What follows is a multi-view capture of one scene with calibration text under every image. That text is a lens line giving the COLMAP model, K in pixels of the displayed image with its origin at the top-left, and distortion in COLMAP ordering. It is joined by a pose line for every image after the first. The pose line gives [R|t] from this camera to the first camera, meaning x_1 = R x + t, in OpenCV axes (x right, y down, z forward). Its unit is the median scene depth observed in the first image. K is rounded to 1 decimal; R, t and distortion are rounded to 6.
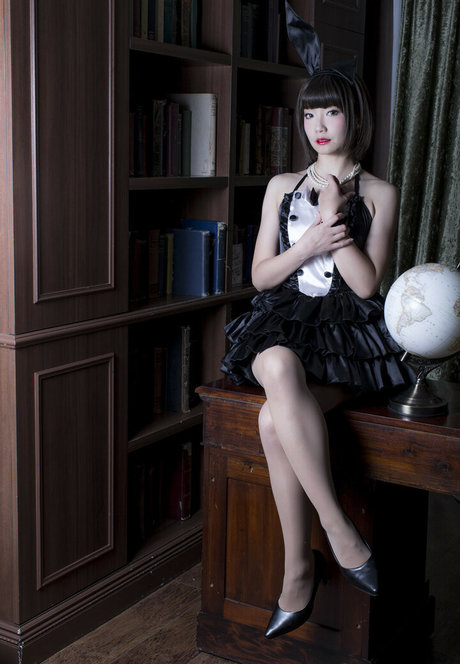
lens RADIAL K [[1007.5, 0, 224.3], [0, 1007.5, 324.1], [0, 0, 1]] dist [0.009876, 0.000000]
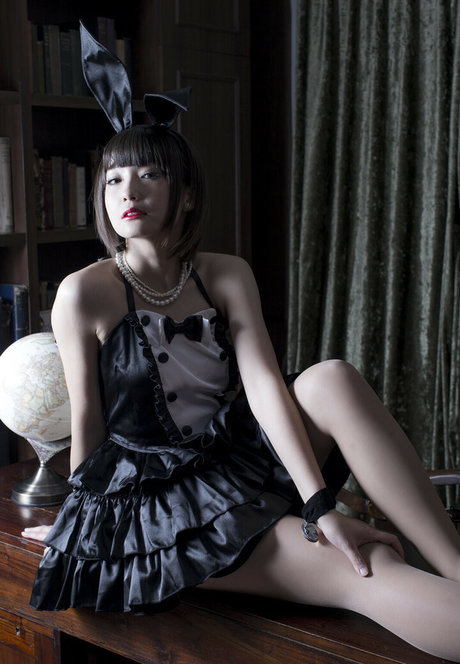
lens RADIAL K [[1007.5, 0, 231.7], [0, 1007.5, 320.8], [0, 0, 1]] dist [0.009876, 0.000000]
pose [[0.990639, -0.014807, -0.135701, 0.291085], [0.011760, 0.999661, -0.023226, -0.049346], [0.135999, 0.021413, 0.990477, 0.175534]]
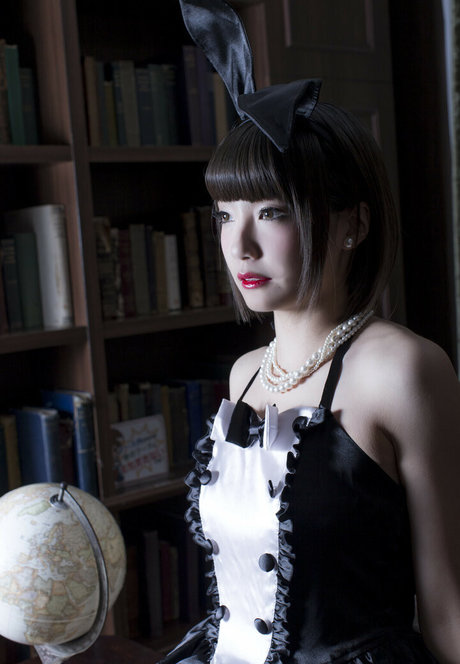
lens RADIAL K [[1007.5, 0, 241.9], [0, 1007.5, 322.0], [0, 0, 1]] dist [0.009876, 0.000000]
pose [[0.939656, -0.069715, -0.334942, 0.319149], [0.042227, 0.995165, -0.088671, -0.085282], [0.339505, 0.069177, 0.938057, 0.412758]]
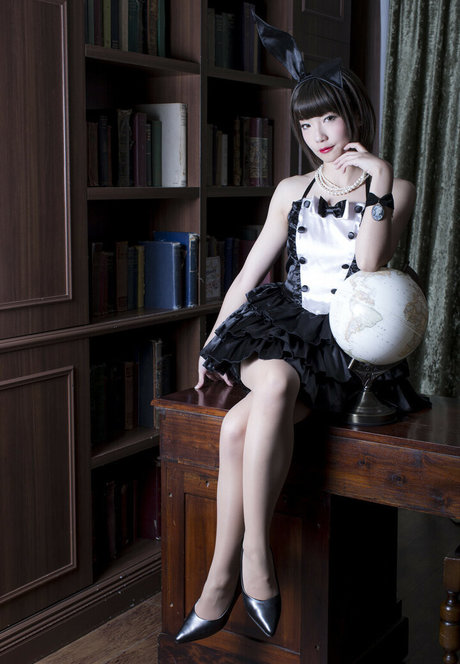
lens RADIAL K [[1007.5, 0, 227.4], [0, 1007.5, 323.5], [0, 0, 1]] dist [0.009876, 0.000000]
pose [[0.999218, -0.010028, -0.038254, 0.066909], [0.009017, 0.999608, -0.026518, 0.012695], [0.038505, 0.026152, 0.998916, 0.024287]]
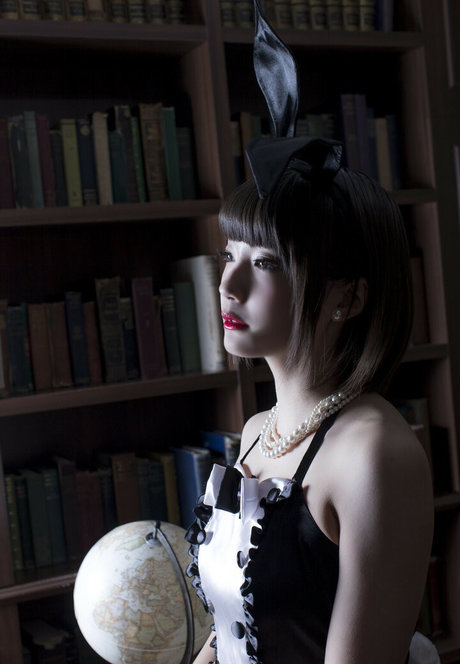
lens RADIAL K [[1007.5, 0, 242.2], [0, 1007.5, 347.2], [0, 0, 1]] dist [0.009876, 0.000000]
pose [[0.819638, -0.075836, -0.567841, 0.397905], [0.018253, 0.994153, -0.106424, -0.087773], [0.572591, 0.076864, 0.816230, 0.435066]]
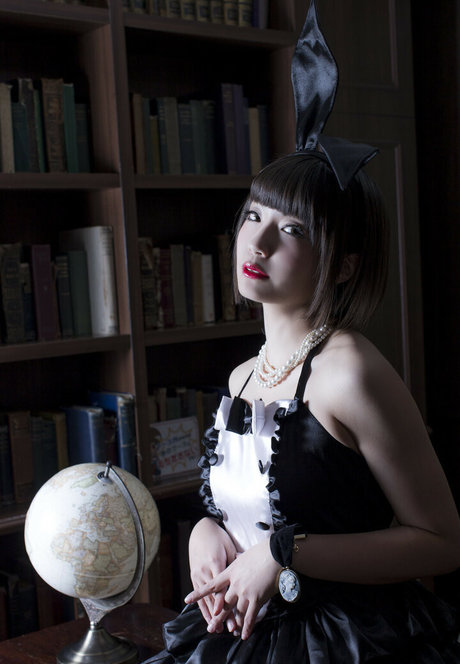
lens RADIAL K [[1007.5, 0, 243.7], [0, 1007.5, 348.6], [0, 0, 1]] dist [0.009876, 0.000000]
pose [[0.927060, -0.048935, -0.371707, 0.354635], [0.018975, 0.996299, -0.083837, -0.071488], [0.374433, 0.070669, 0.924557, 0.344527]]
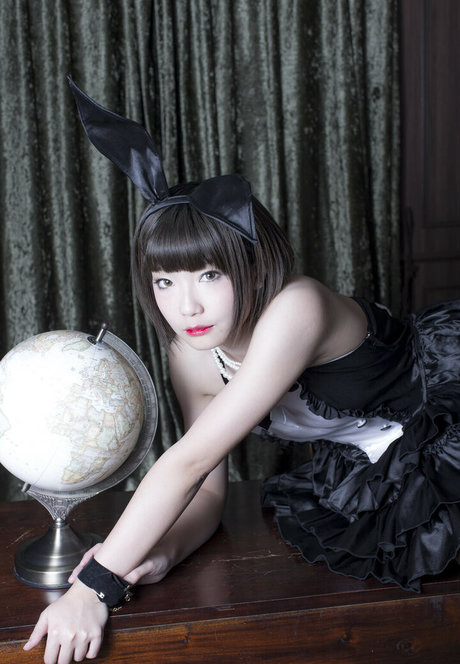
lens RADIAL K [[1007.5, 0, 236.6], [0, 1007.5, 335.9], [0, 0, 1]] dist [0.009876, 0.000000]
pose [[0.790358, -0.197871, 0.579811, -0.108015], [0.160738, 0.980226, 0.115413, -0.096641], [-0.591183, 0.001980, 0.806535, 0.397915]]
